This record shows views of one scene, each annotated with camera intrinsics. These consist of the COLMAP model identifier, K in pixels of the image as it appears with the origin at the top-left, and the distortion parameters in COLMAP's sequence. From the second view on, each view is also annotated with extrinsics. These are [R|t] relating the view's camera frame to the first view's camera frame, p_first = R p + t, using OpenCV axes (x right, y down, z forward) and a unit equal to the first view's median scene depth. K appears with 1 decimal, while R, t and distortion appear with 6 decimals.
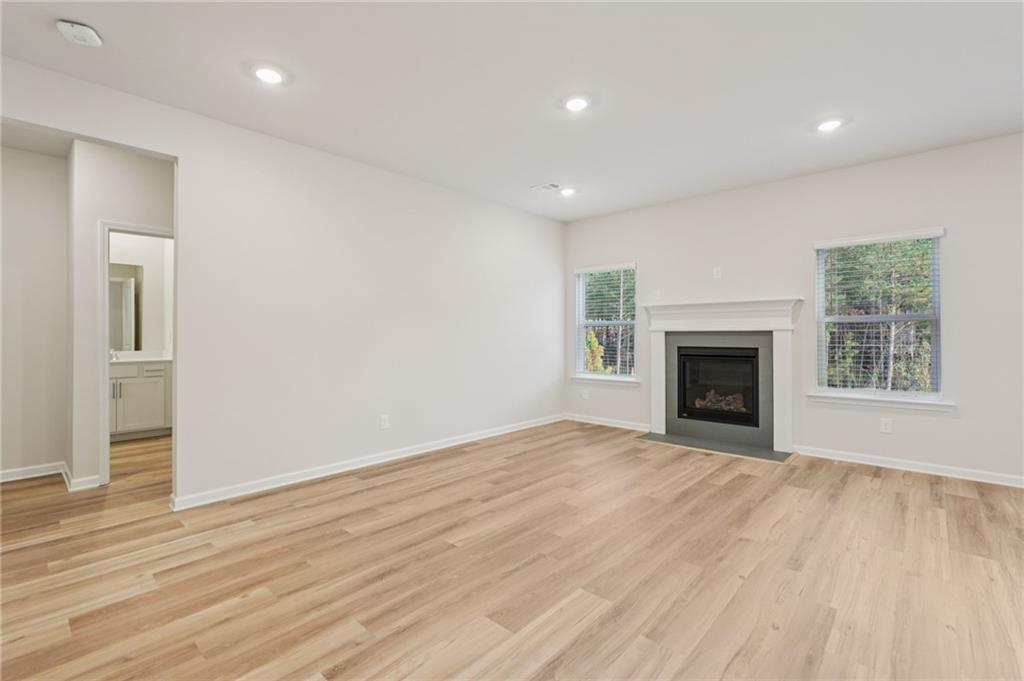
lens RADIAL K [[455.5, 0, 504.2], [0, 455.5, 336.5], [0, 0, 1]] dist [-0.012944, 0.007884]
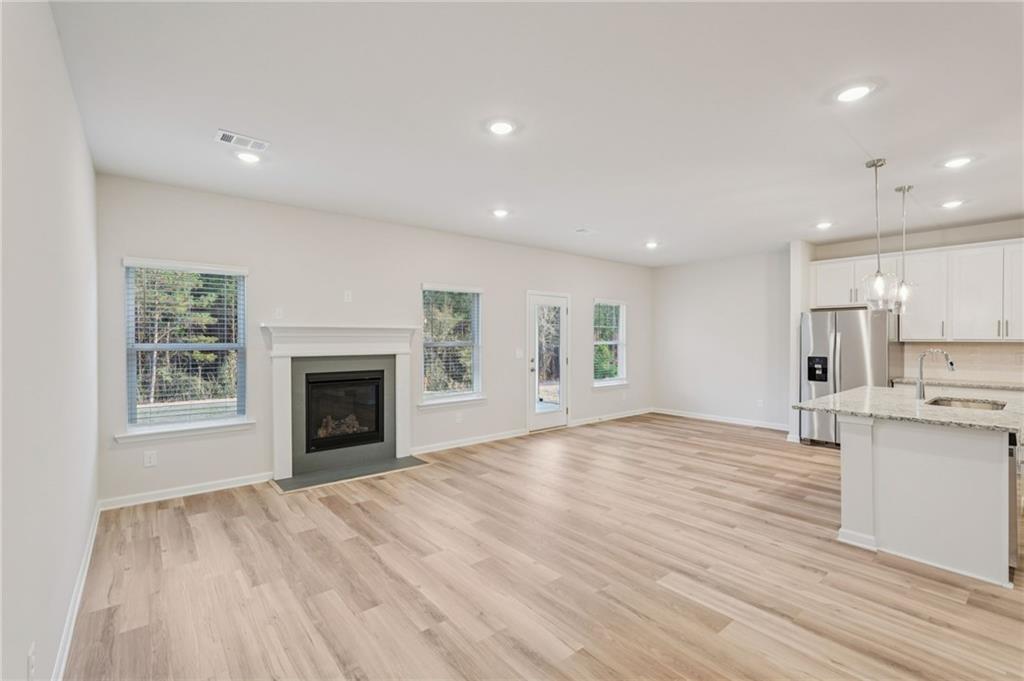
lens RADIAL K [[455.5, 0, 509.4], [0, 455.5, 342.2], [0, 0, 1]] dist [-0.012944, 0.007884]
pose [[0.129588, -0.007182, 0.991542, -0.607017], [0.002444, 0.999973, 0.006924, -0.059852], [-0.991565, 0.001526, 0.129602, 0.675120]]
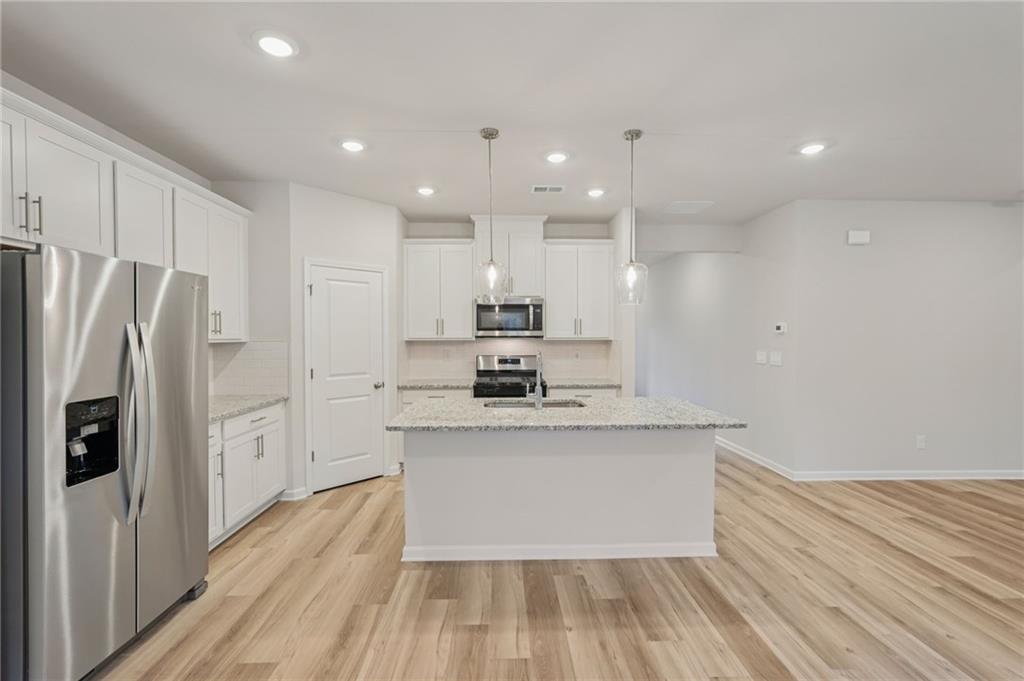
lens RADIAL K [[455.5, 0, 512.9], [0, 455.5, 339.3], [0, 0, 1]] dist [-0.012944, 0.007884]
pose [[-0.710778, 0.008810, -0.703361, 1.046110], [0.000223, 0.999924, 0.012300, -0.065289], [0.703417, 0.008586, -0.710726, 0.487166]]
